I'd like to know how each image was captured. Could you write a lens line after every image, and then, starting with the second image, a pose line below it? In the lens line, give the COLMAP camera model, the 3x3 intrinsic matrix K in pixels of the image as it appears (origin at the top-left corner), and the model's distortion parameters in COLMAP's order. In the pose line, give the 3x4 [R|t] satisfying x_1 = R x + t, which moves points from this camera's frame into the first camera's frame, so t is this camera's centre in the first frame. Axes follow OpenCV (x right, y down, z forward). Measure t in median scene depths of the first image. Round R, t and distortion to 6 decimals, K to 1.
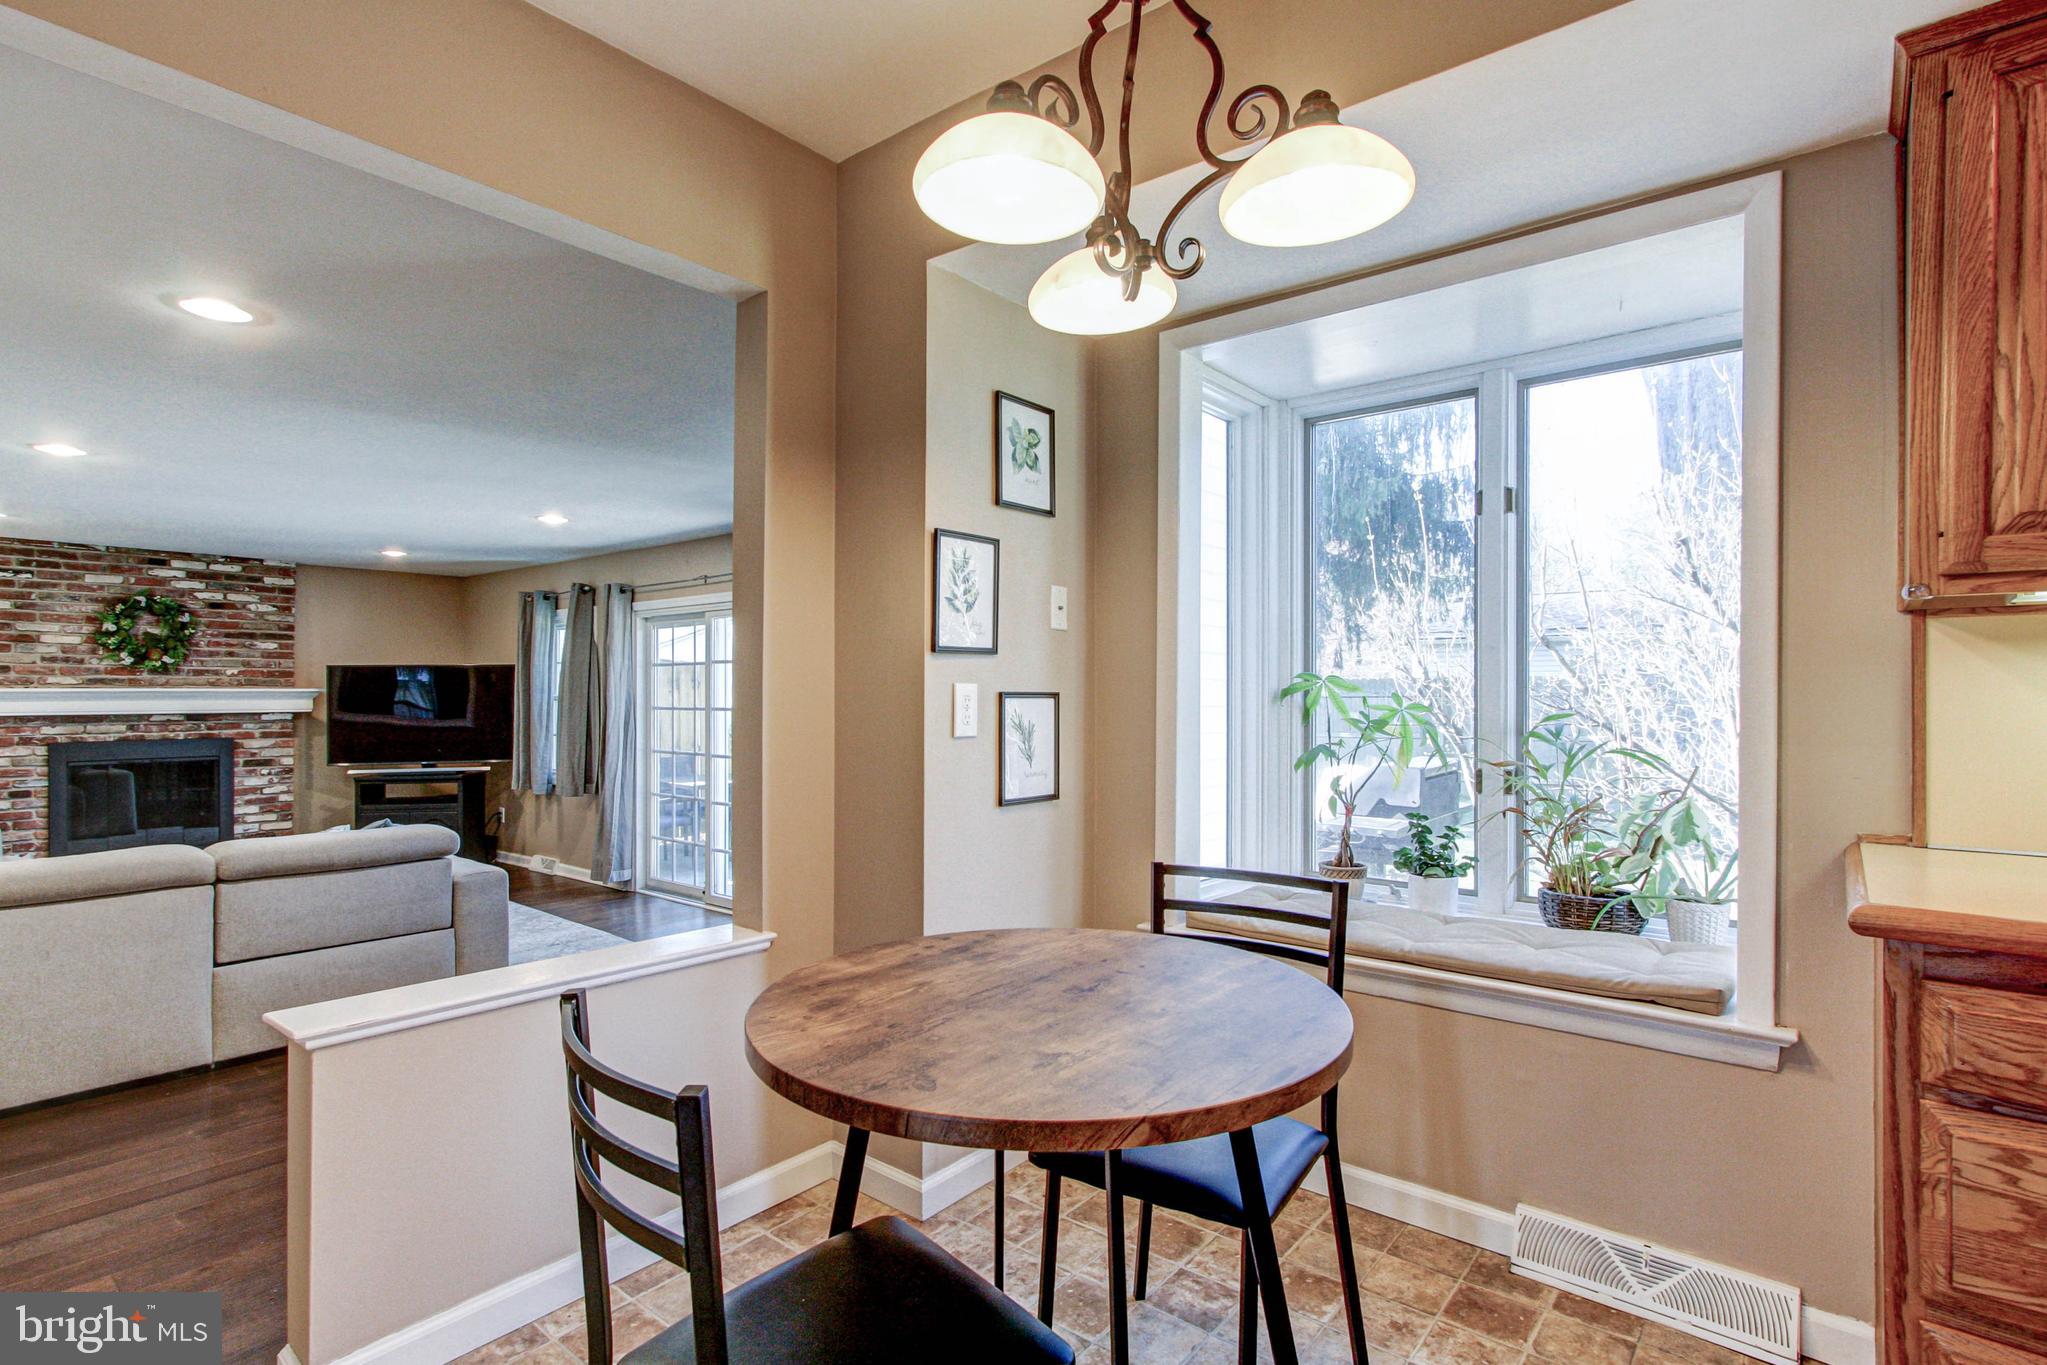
lens RADIAL K [[984.7, 0, 1022.9], [0, 984.7, 693.4], [0, 0, 1]] dist [-0.001406, 0.000212]
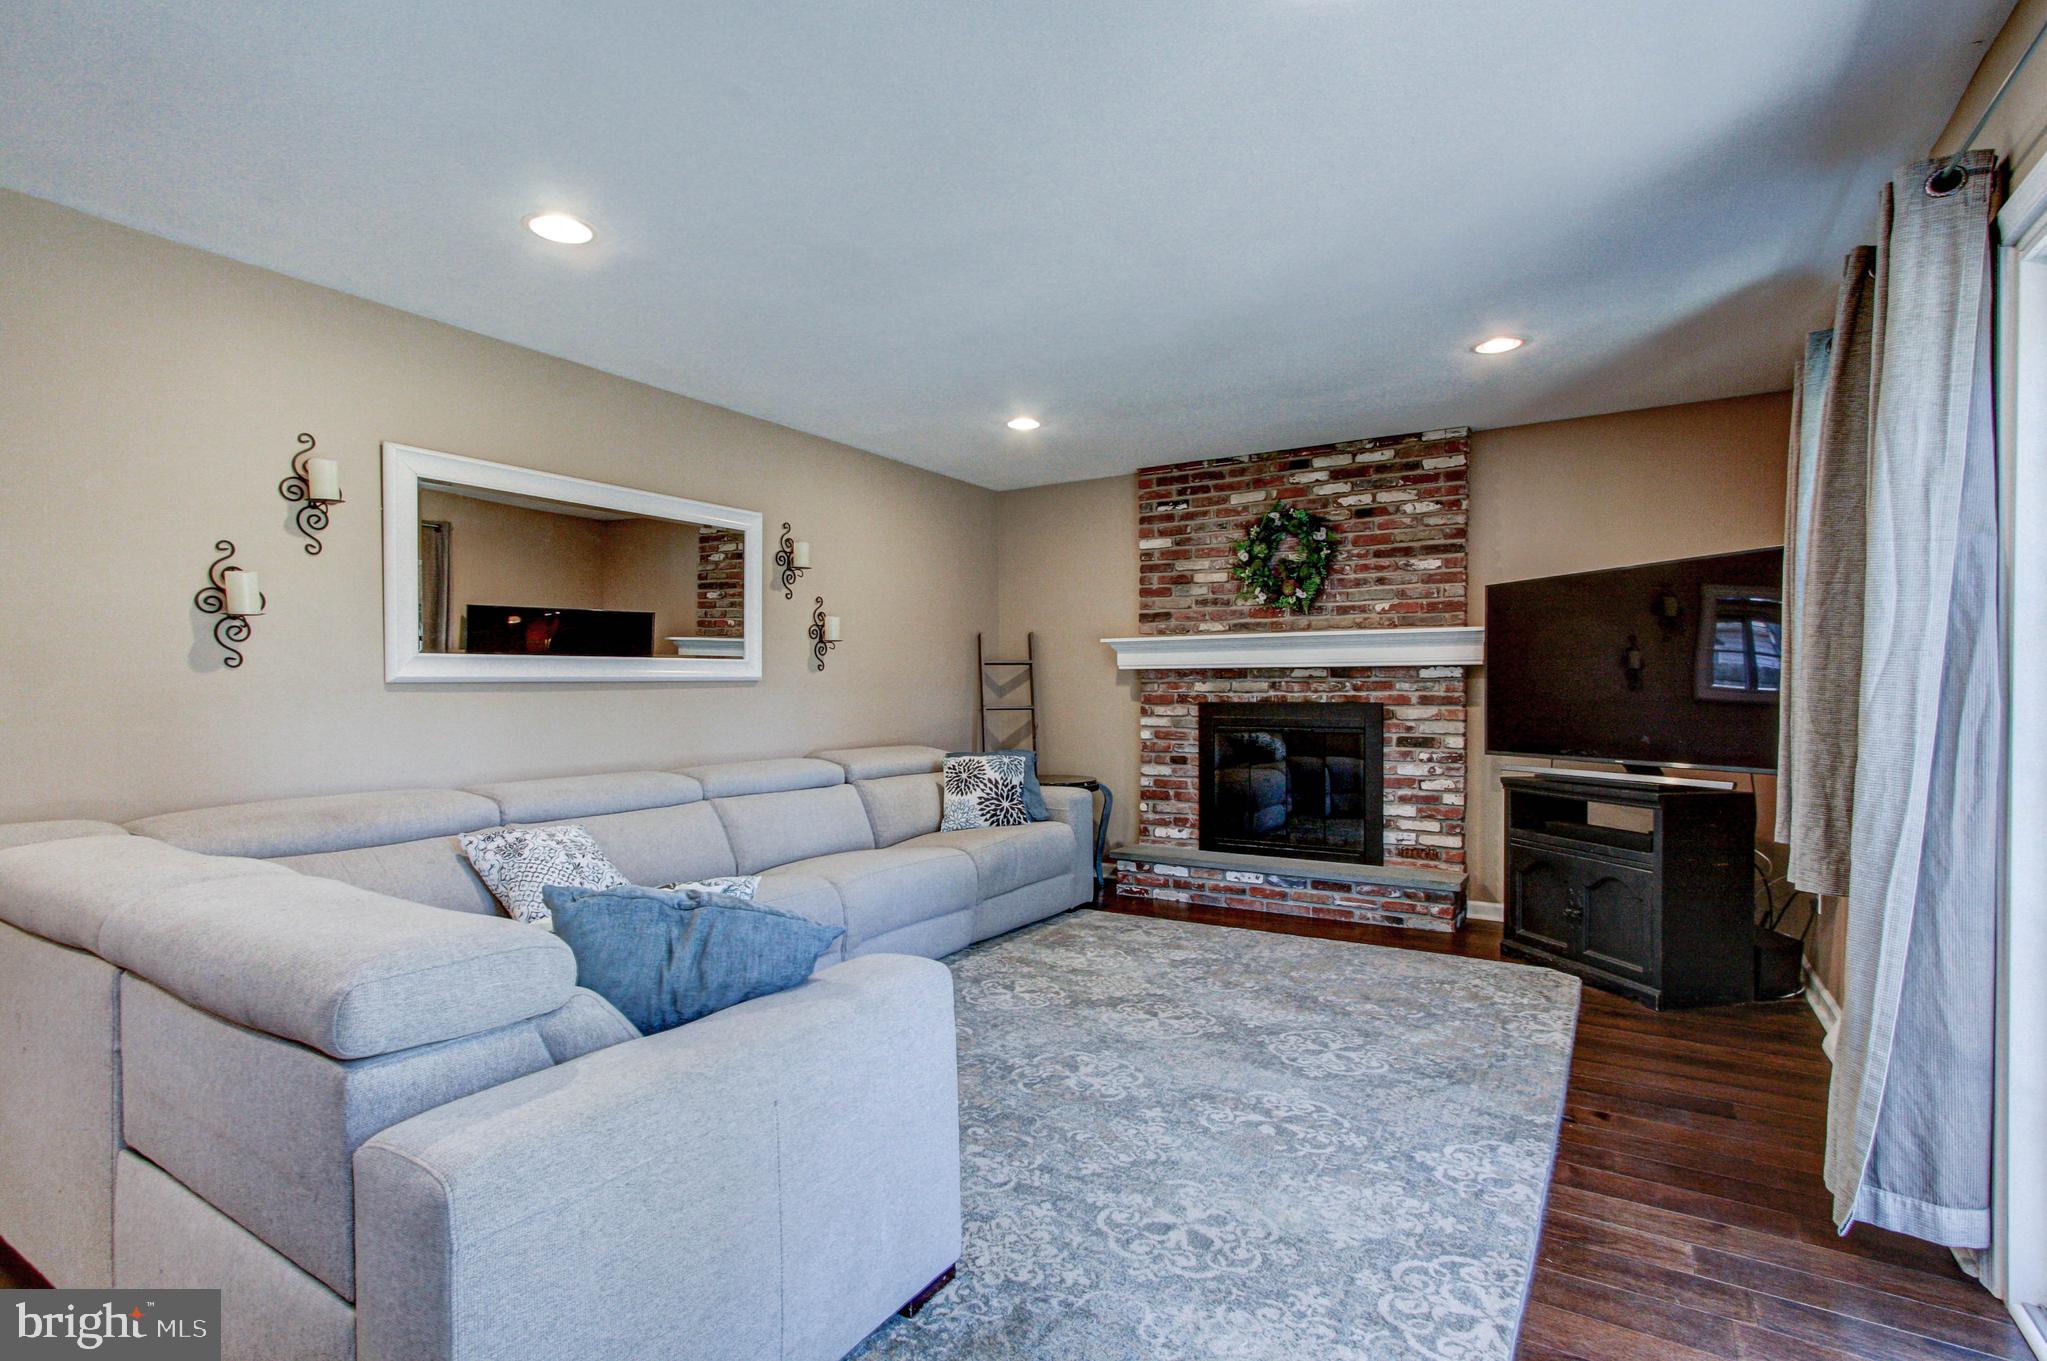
lens RADIAL K [[984.7, 0, 1005.9], [0, 984.7, 696.2], [0, 0, 1]] dist [-0.001406, 0.000212]
pose [[0.131410, 0.010512, -0.991272, -0.161571], [0.002061, 0.999939, 0.010878, 0.033152], [0.991326, -0.003473, 0.131381, 0.664152]]
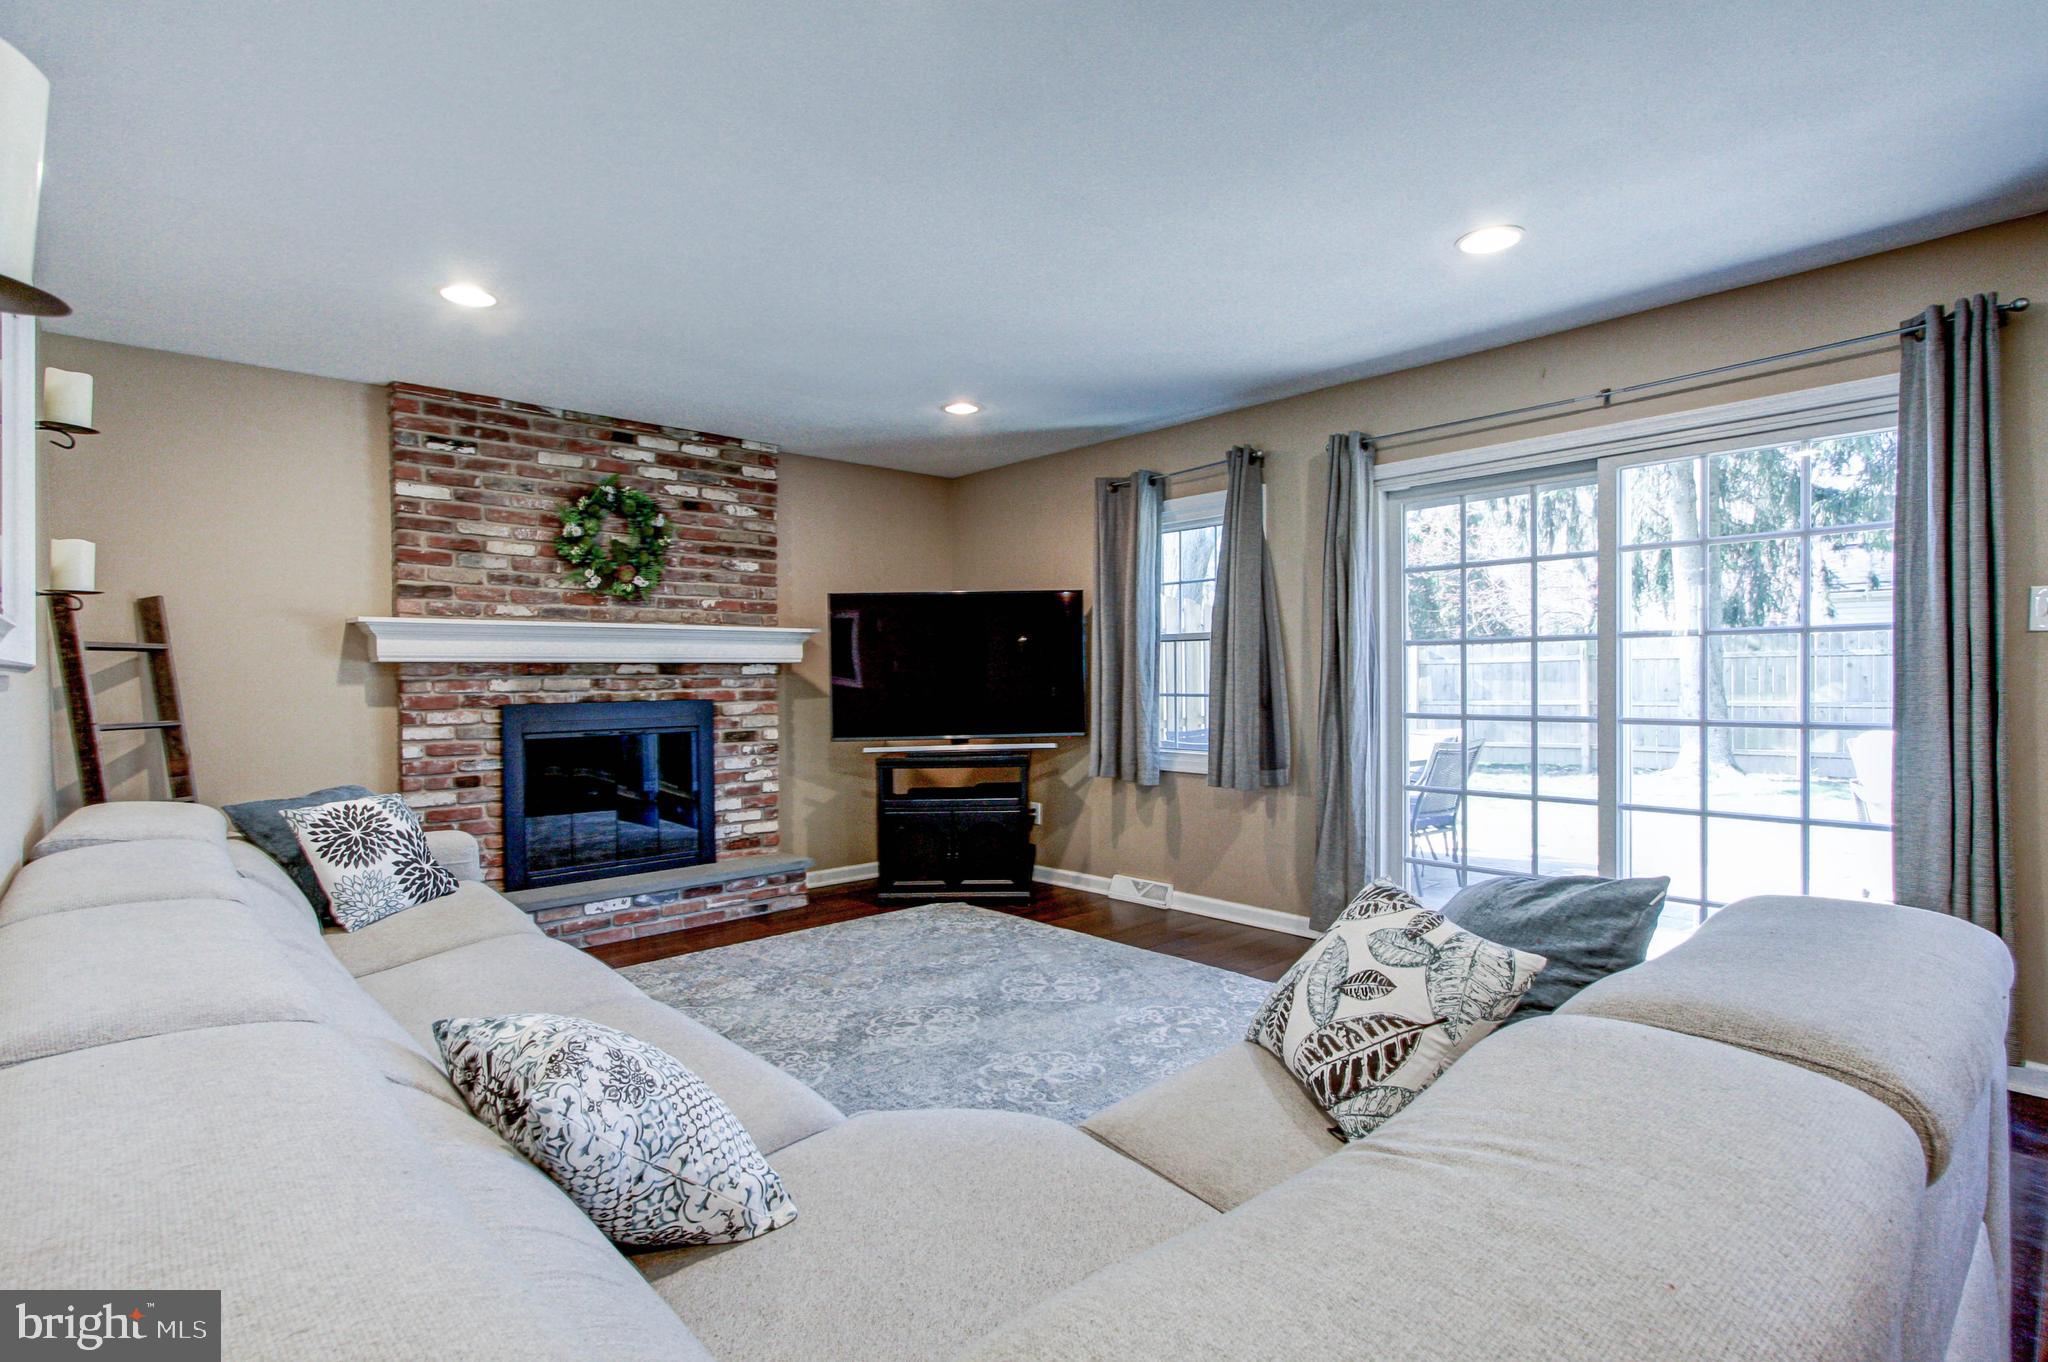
lens RADIAL K [[985.2, 0, 1028.1], [0, 985.2, 692.6], [0, 0, 1]] dist [-0.001406, 0.000212]
pose [[0.990165, -0.007502, -0.139706, -0.499707], [0.009628, 0.999848, 0.014549, 0.033123], [0.139575, -0.015751, 0.990086, 0.359383]]
